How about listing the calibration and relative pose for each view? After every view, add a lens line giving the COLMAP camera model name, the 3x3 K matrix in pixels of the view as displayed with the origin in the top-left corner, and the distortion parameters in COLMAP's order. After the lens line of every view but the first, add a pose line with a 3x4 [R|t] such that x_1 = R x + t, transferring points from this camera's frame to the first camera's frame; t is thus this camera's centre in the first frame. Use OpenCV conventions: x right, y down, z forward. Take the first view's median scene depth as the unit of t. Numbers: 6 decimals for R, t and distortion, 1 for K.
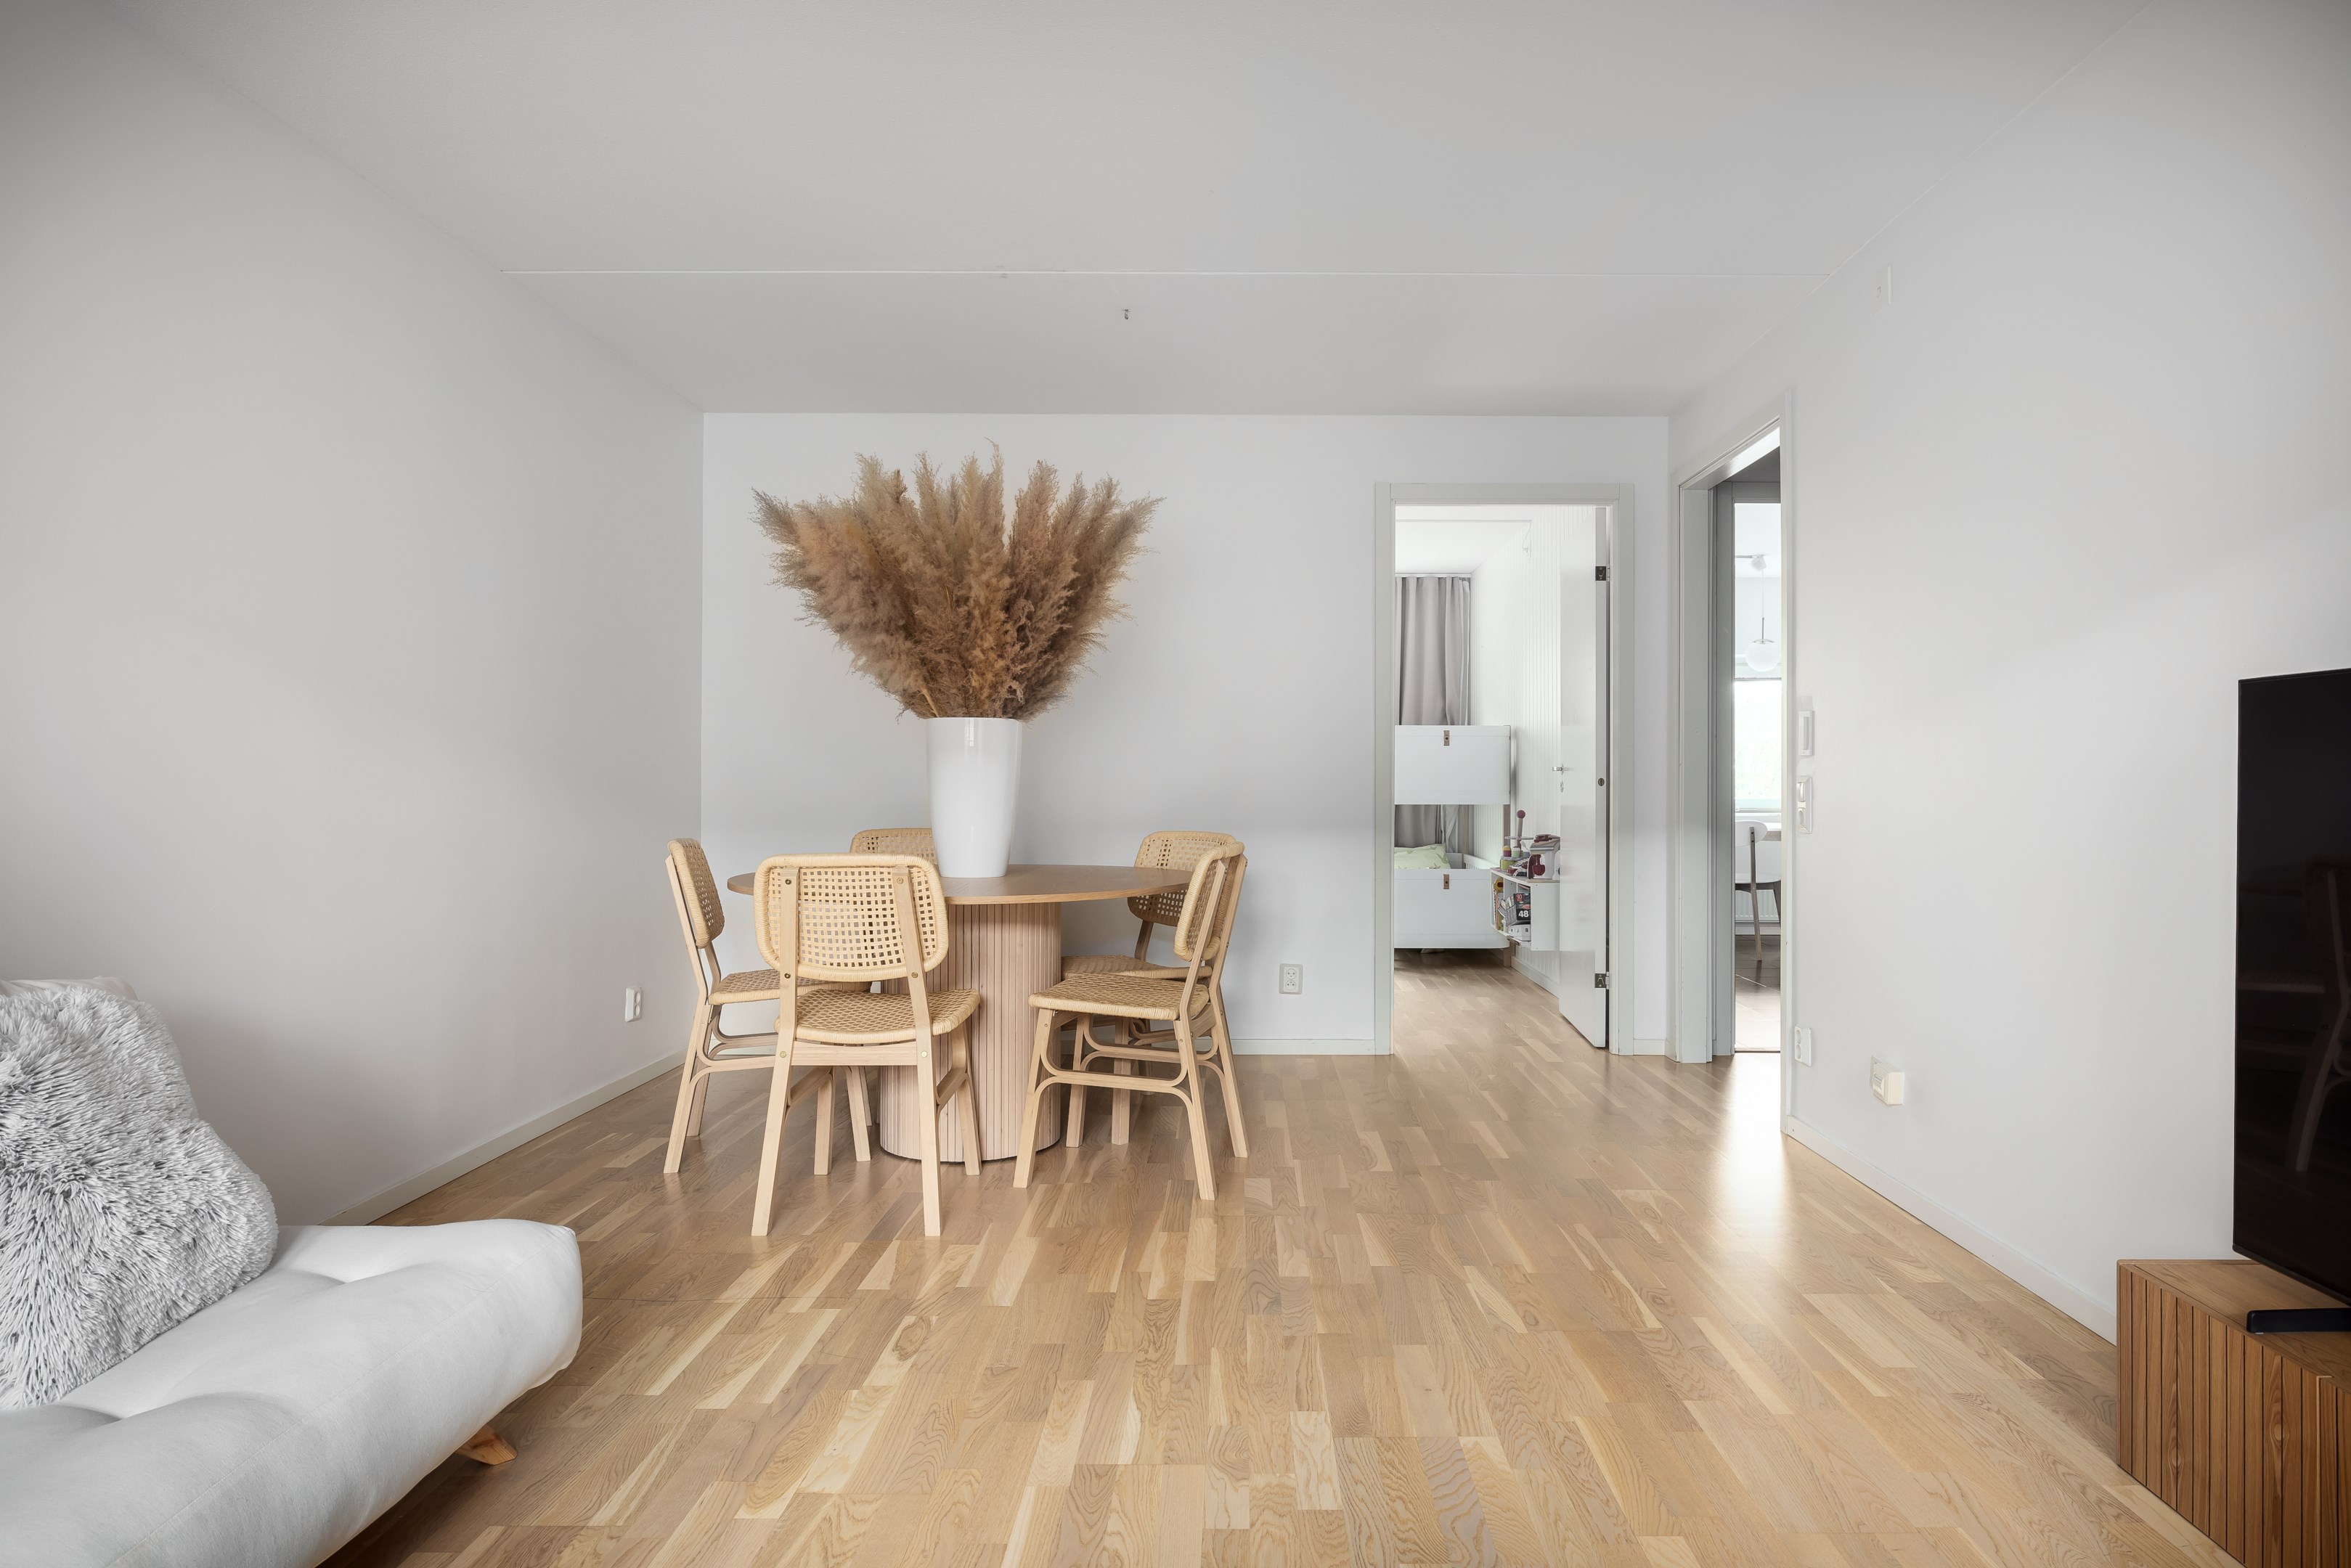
lens RADIAL K [[1421.7, 0, 1246.1], [0, 1421.7, 779.0], [0, 0, 1]] dist [-0.003093, 0.004153]
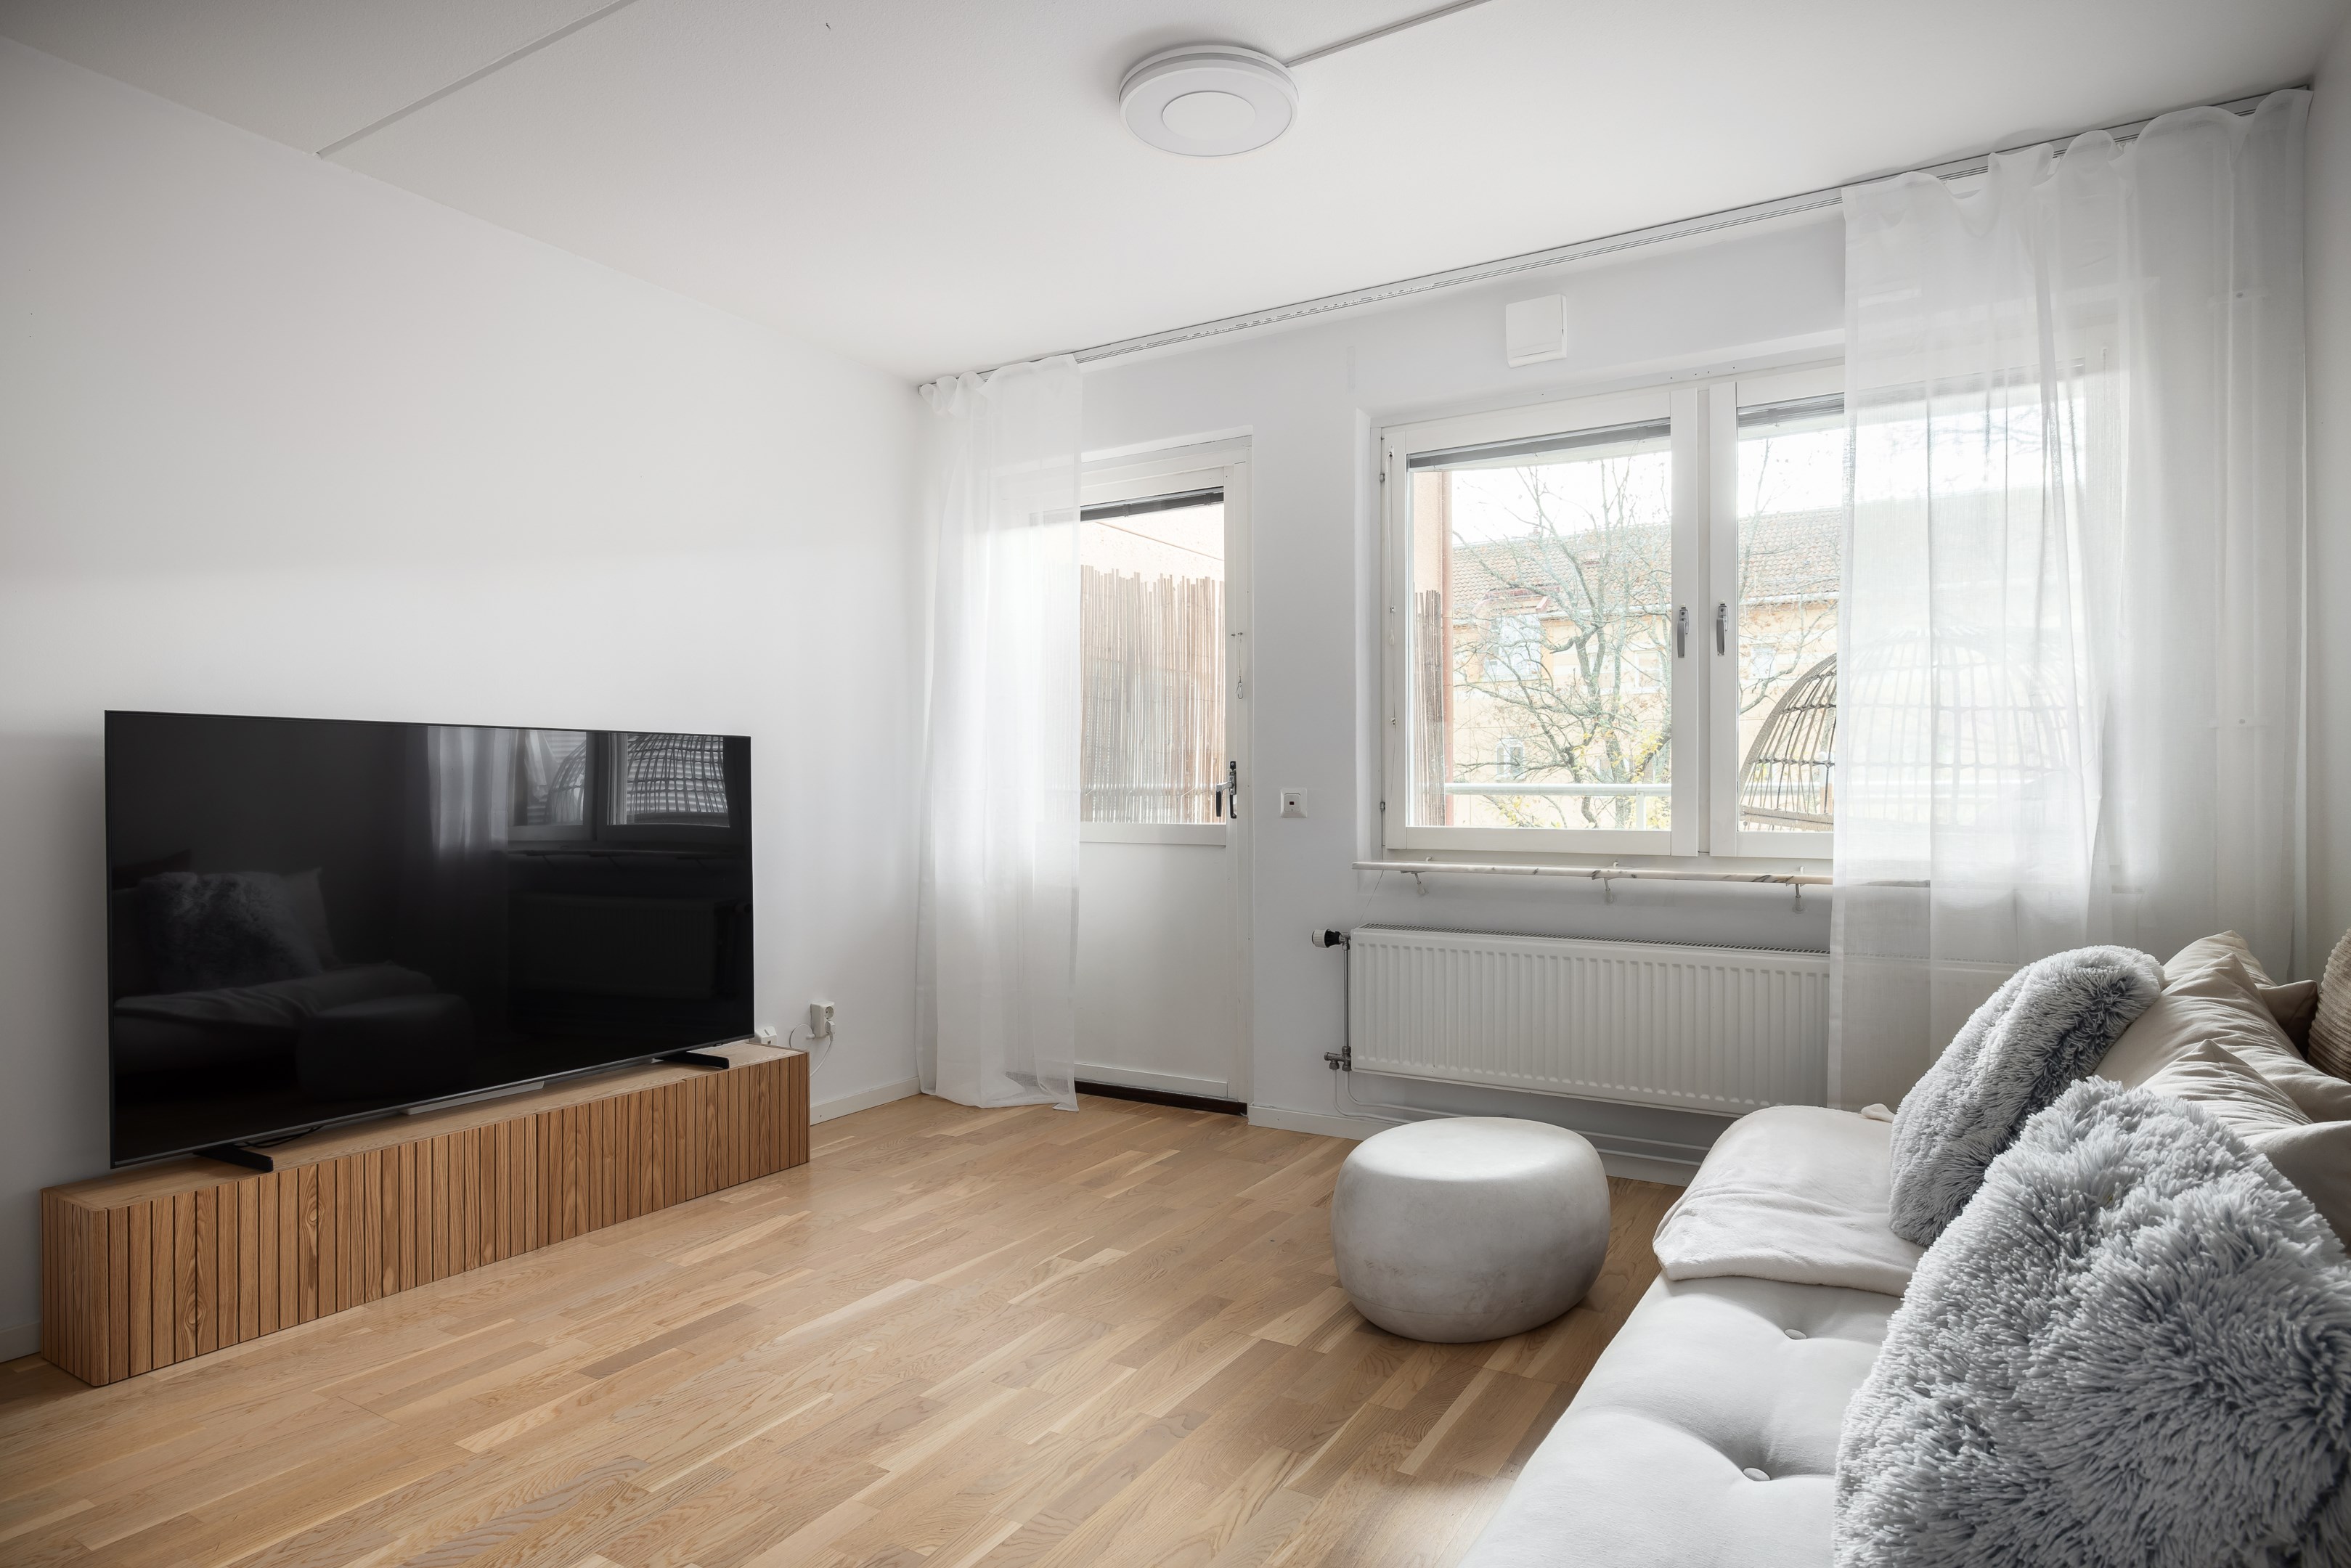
lens RADIAL K [[1315.9, 0, 1175.5], [0, 1315.9, 784.0], [0, 0, 1]] dist [-0.000001, 0.000046]
pose [[-0.851367, 0.003093, 0.524561, -0.466775], [0.001802, 0.999994, -0.002971, -0.000134], [-0.524567, -0.001584, -0.851368, 0.990821]]
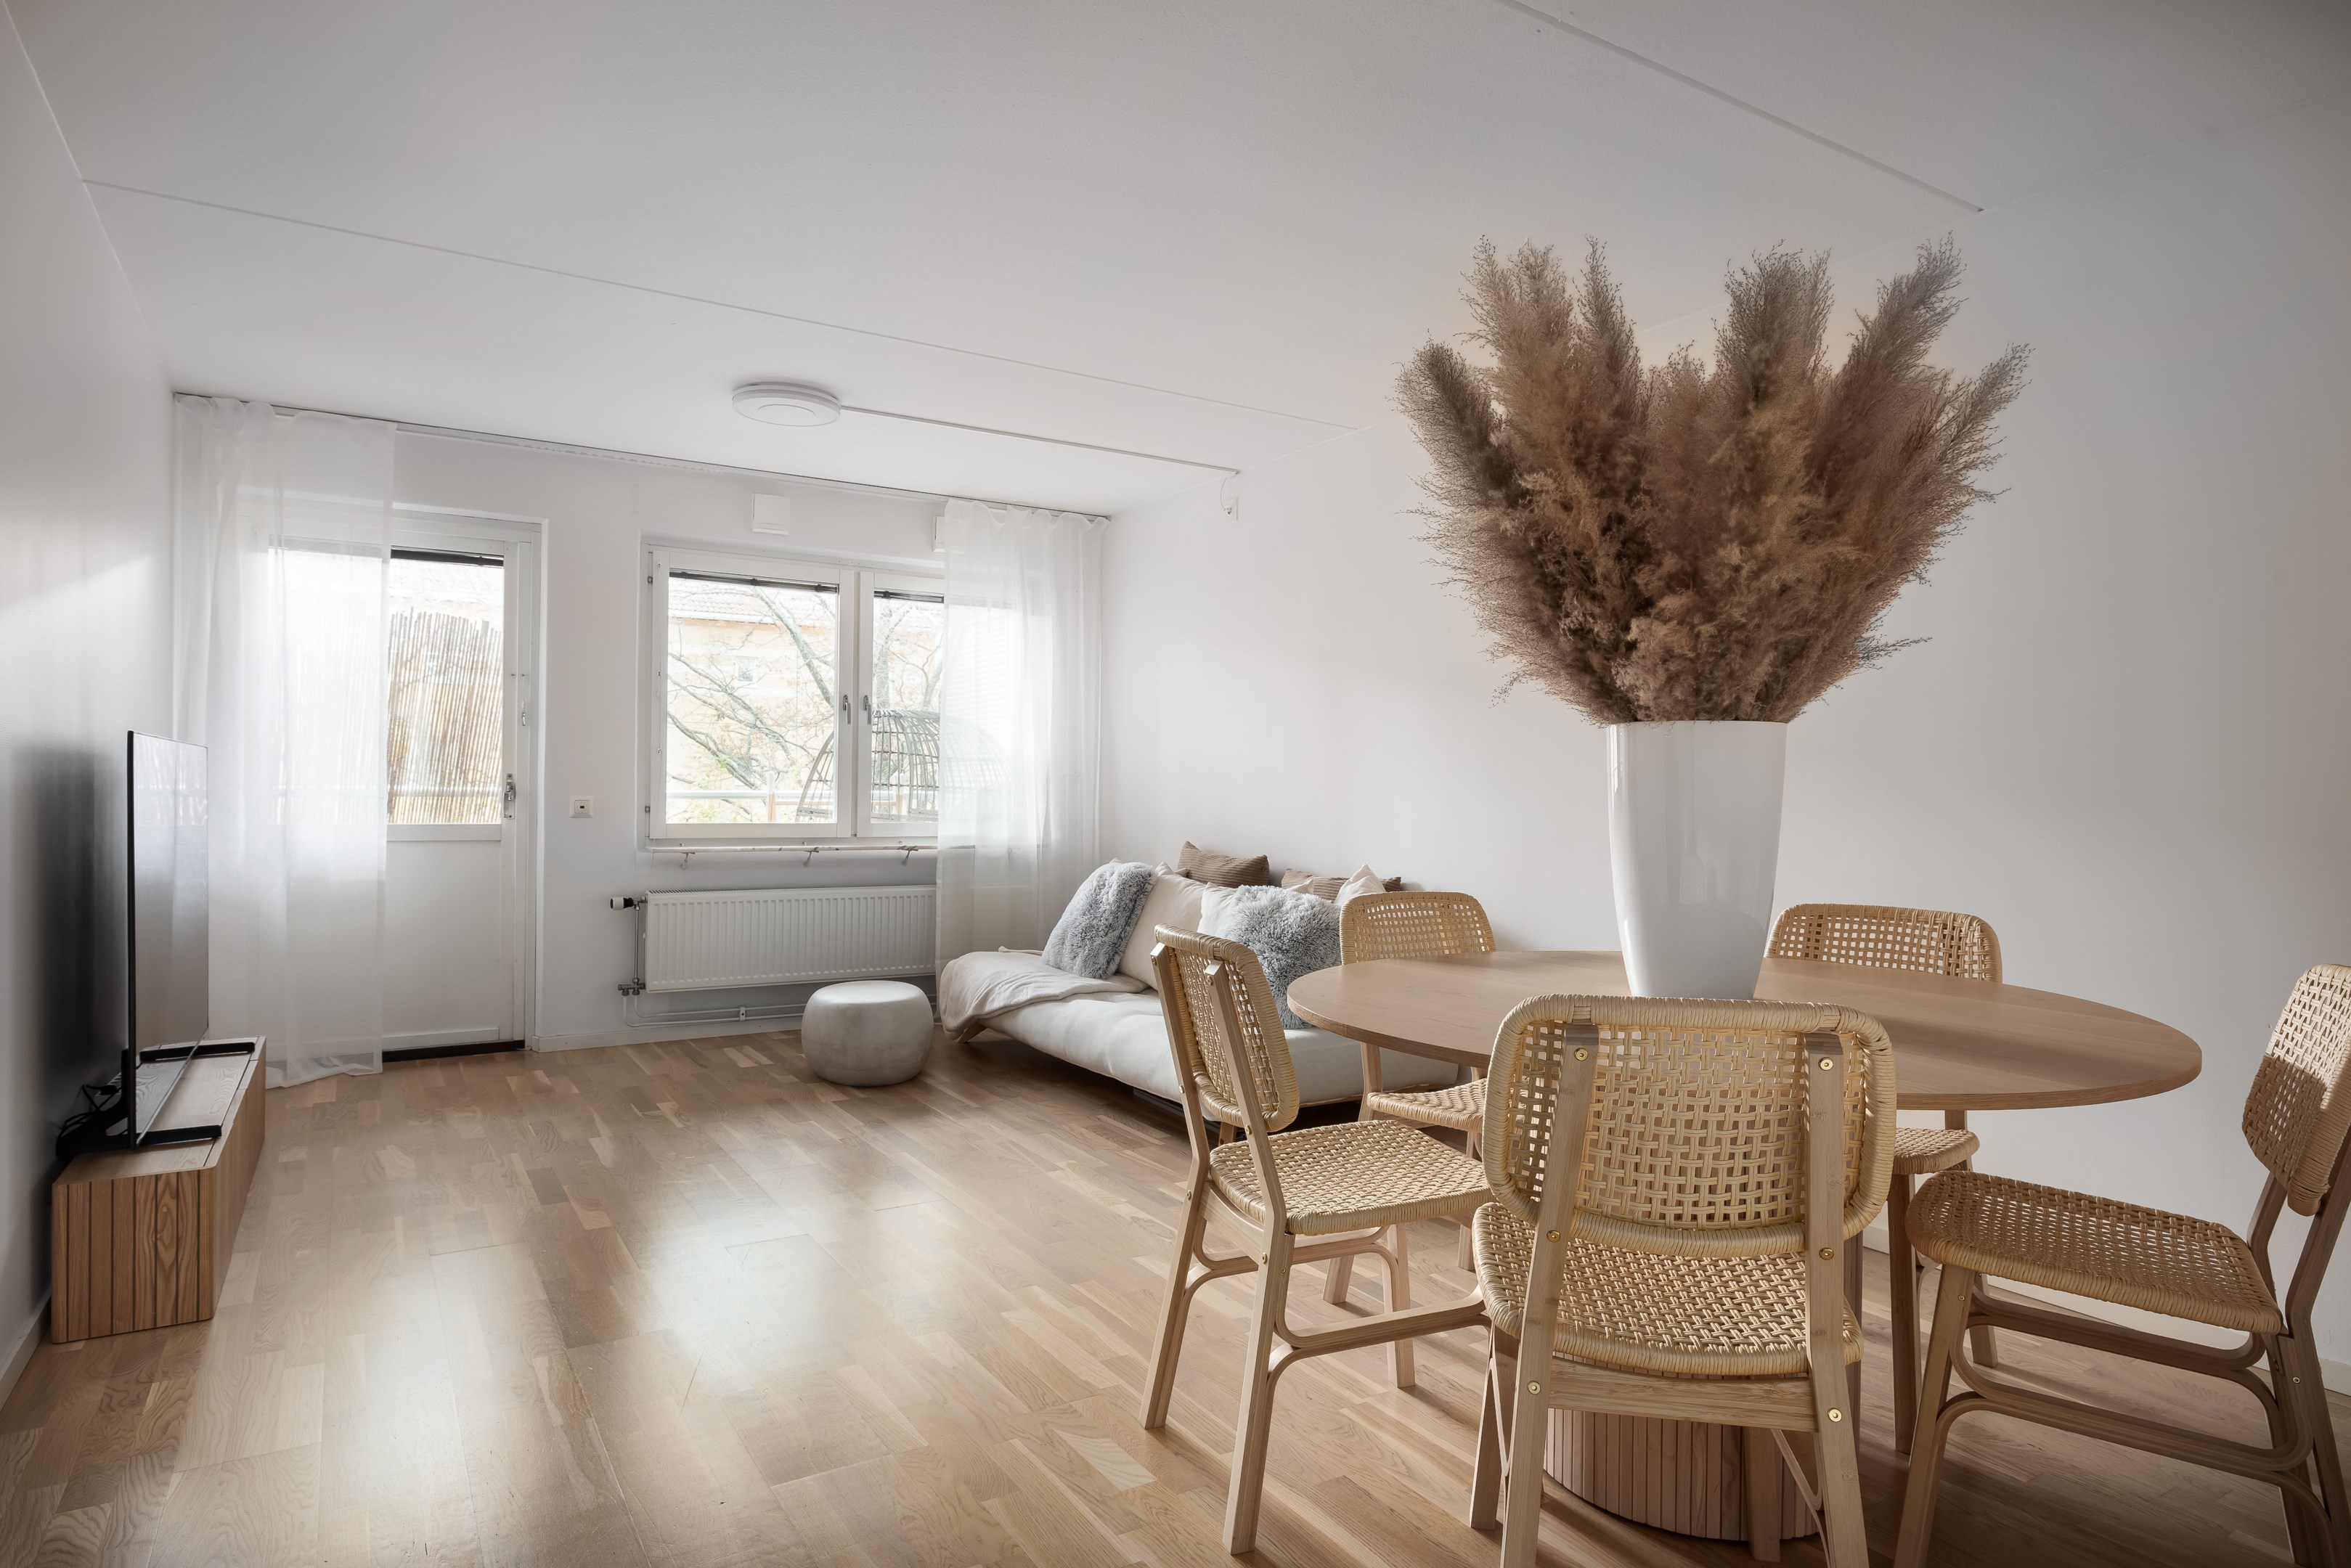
lens RADIAL K [[1315.9, 0, 1175.5], [0, 1315.9, 784.0], [0, 0, 1]] dist [-0.000001, 0.000046]
pose [[-0.852244, -0.013396, -0.522973, 0.336732], [-0.013307, 0.999904, -0.003927, -0.019101], [0.522975, 0.003613, -0.852340, 1.718468]]
